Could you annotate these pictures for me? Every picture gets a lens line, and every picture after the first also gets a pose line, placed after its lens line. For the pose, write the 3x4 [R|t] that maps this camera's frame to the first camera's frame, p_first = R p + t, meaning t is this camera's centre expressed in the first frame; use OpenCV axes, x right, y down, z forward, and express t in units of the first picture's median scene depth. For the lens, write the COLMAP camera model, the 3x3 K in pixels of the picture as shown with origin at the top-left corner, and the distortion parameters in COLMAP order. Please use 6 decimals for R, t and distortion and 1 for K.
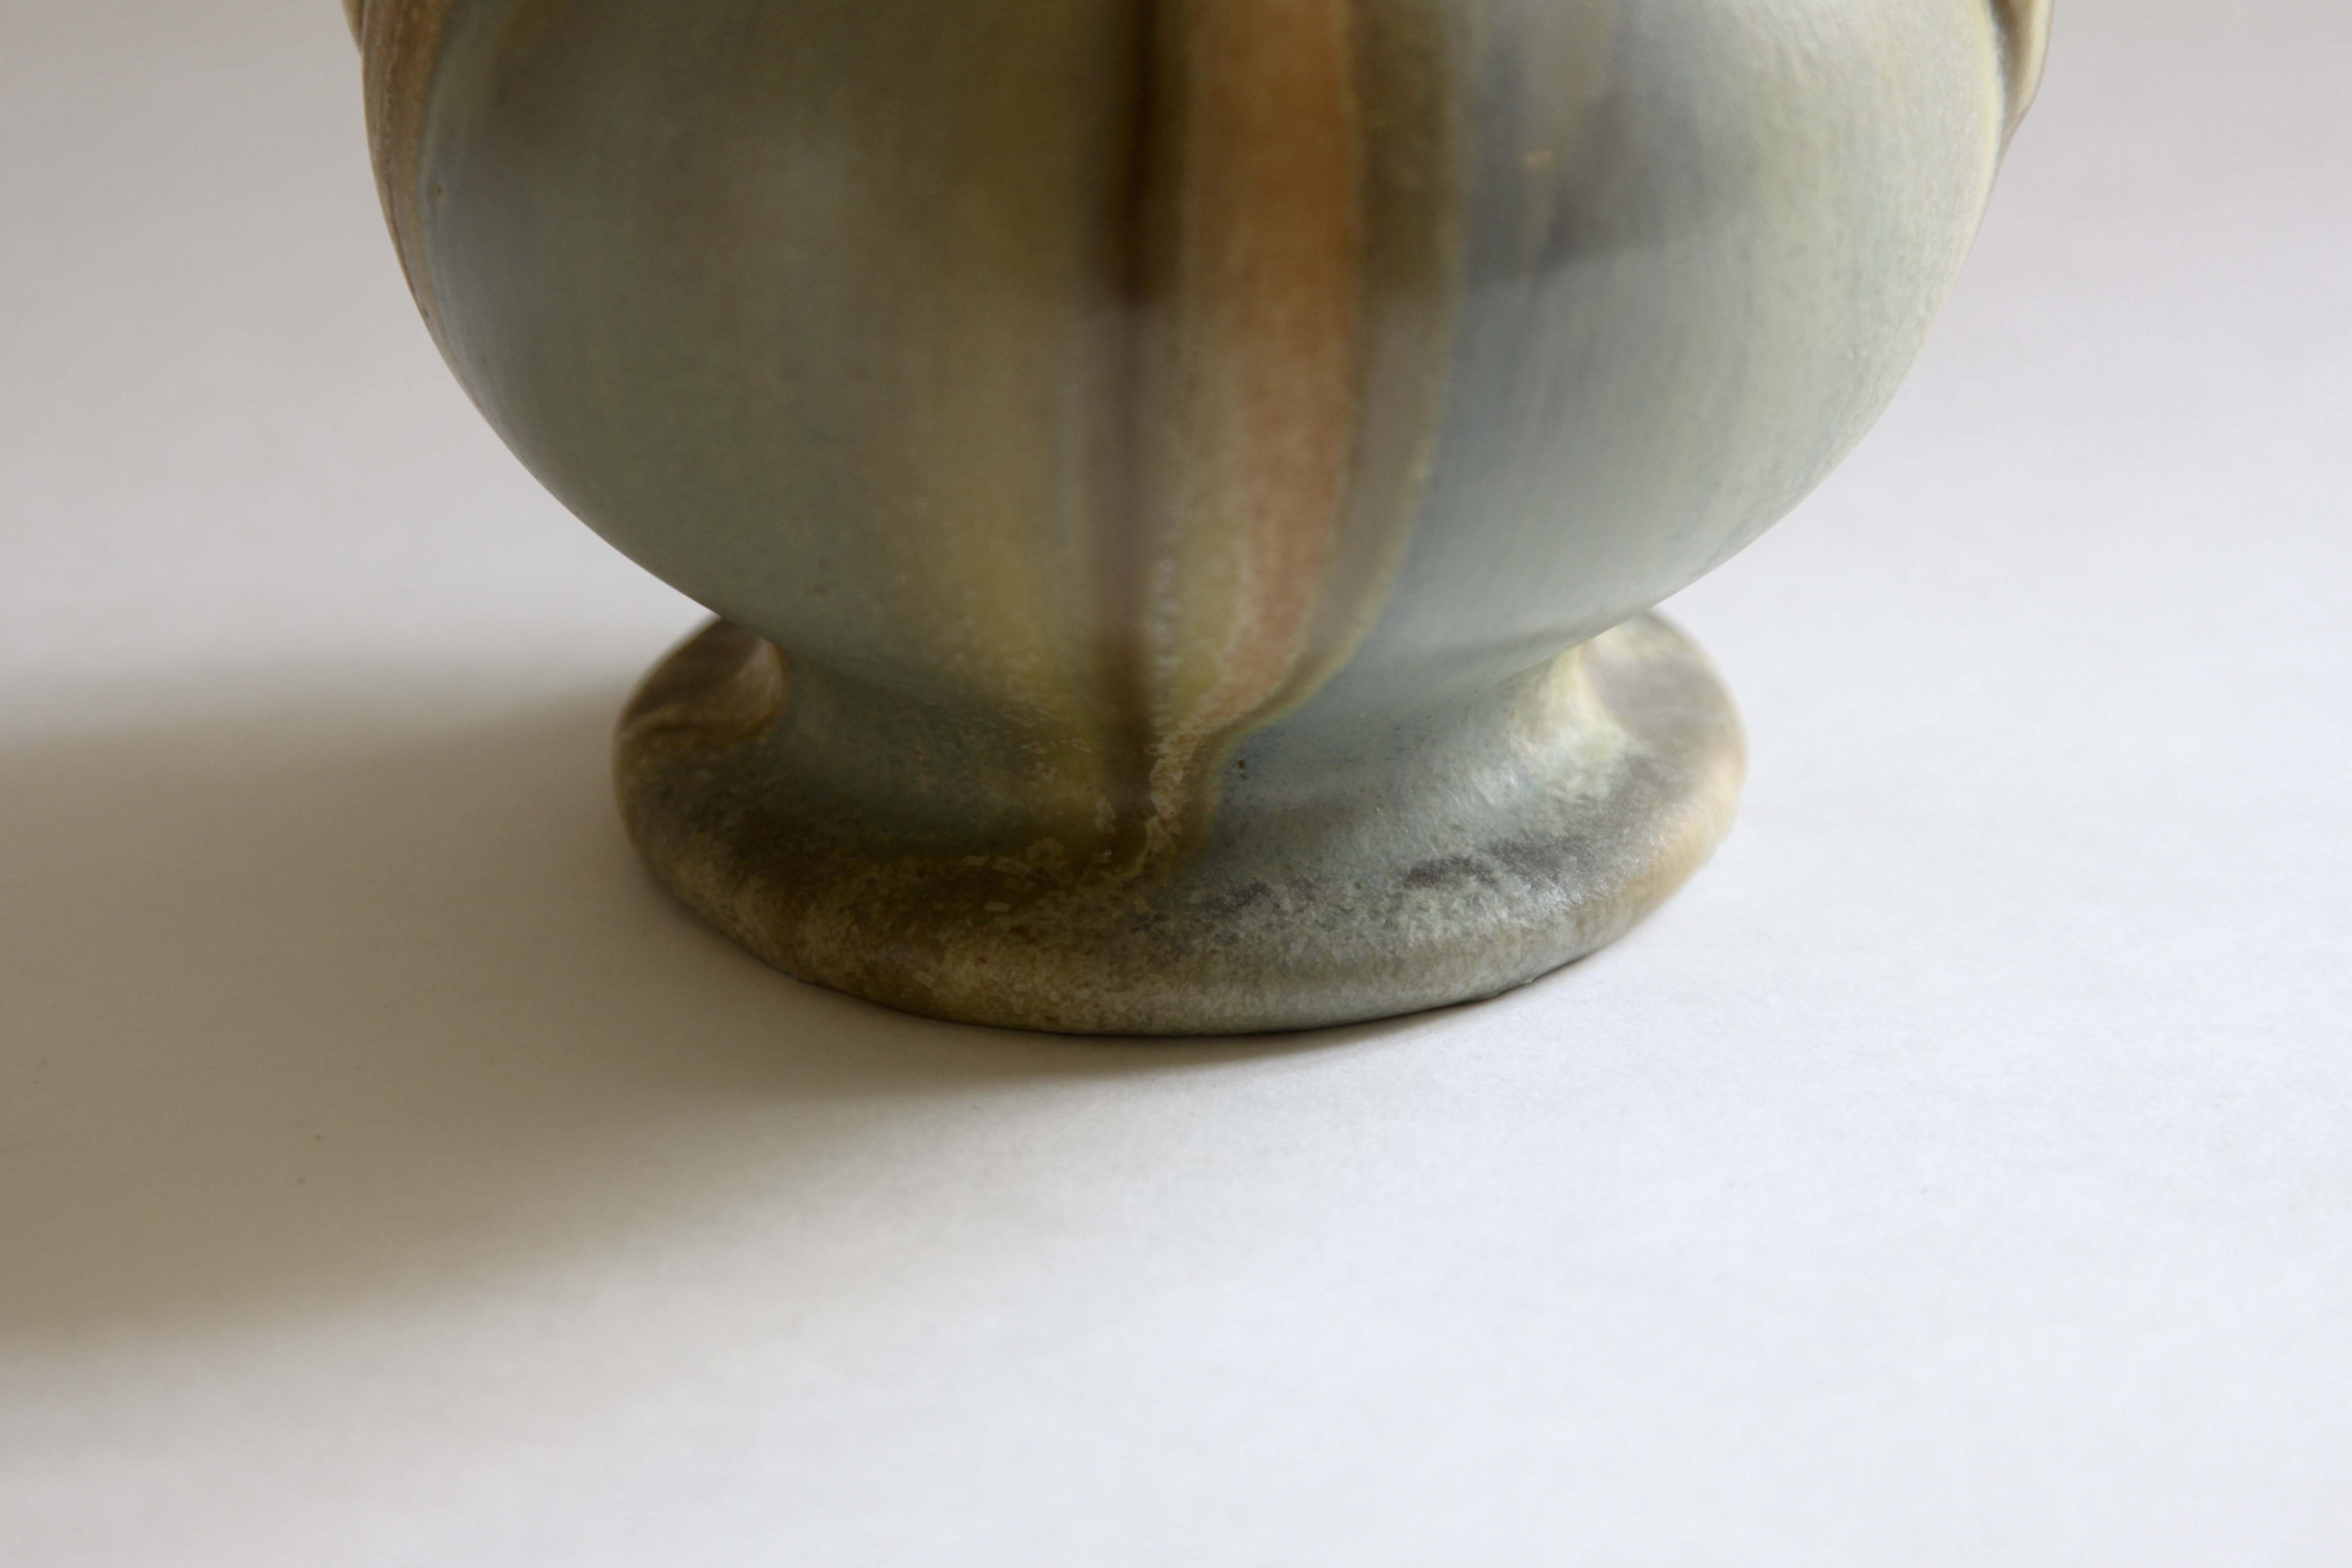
lens RADIAL K [[9113.8, 0, 1155.7], [0, 9113.8, 783.2], [0, 0, 1]] dist [0.260399, 0.000000]
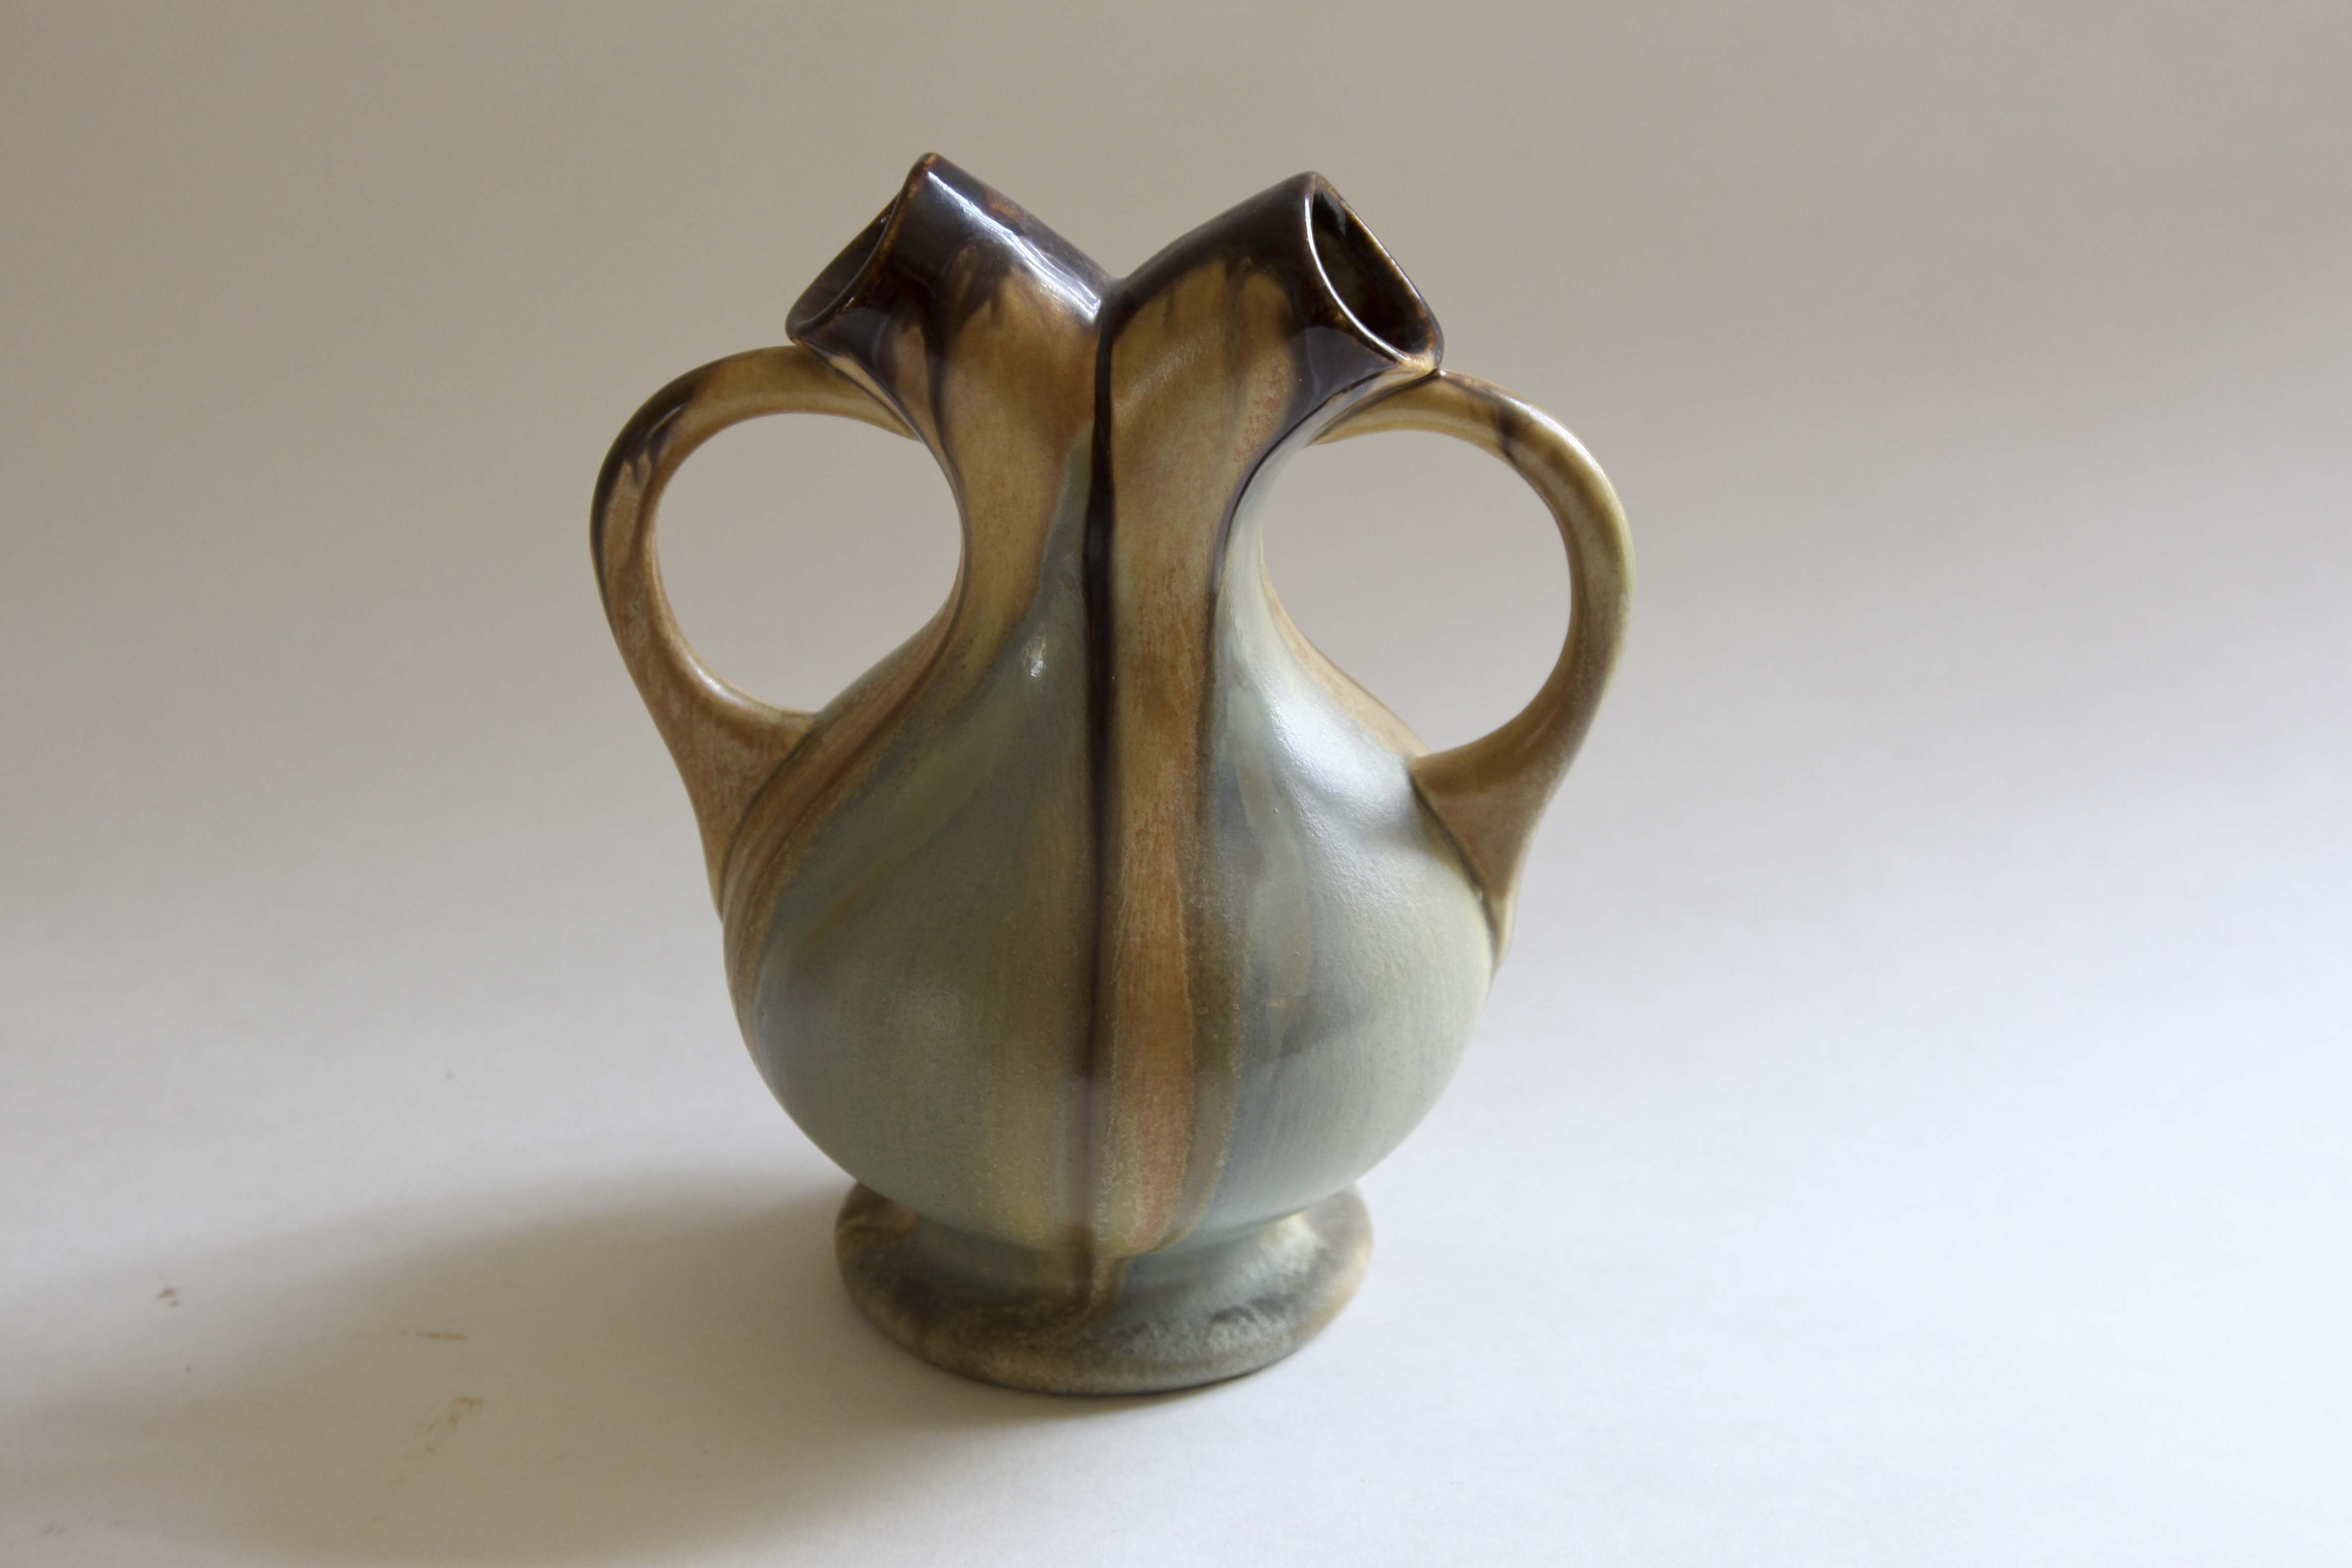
lens RADIAL K [[5188.6, 0, 1183.7], [0, 5188.6, 782.3], [0, 0, 1]] dist [-0.089785, 0.000000]
pose [[0.999693, 0.002769, 0.024627, -0.009777], [-0.002479, 0.999928, -0.011778, -0.104965], [-0.024658, 0.011714, 0.999627, -0.219925]]
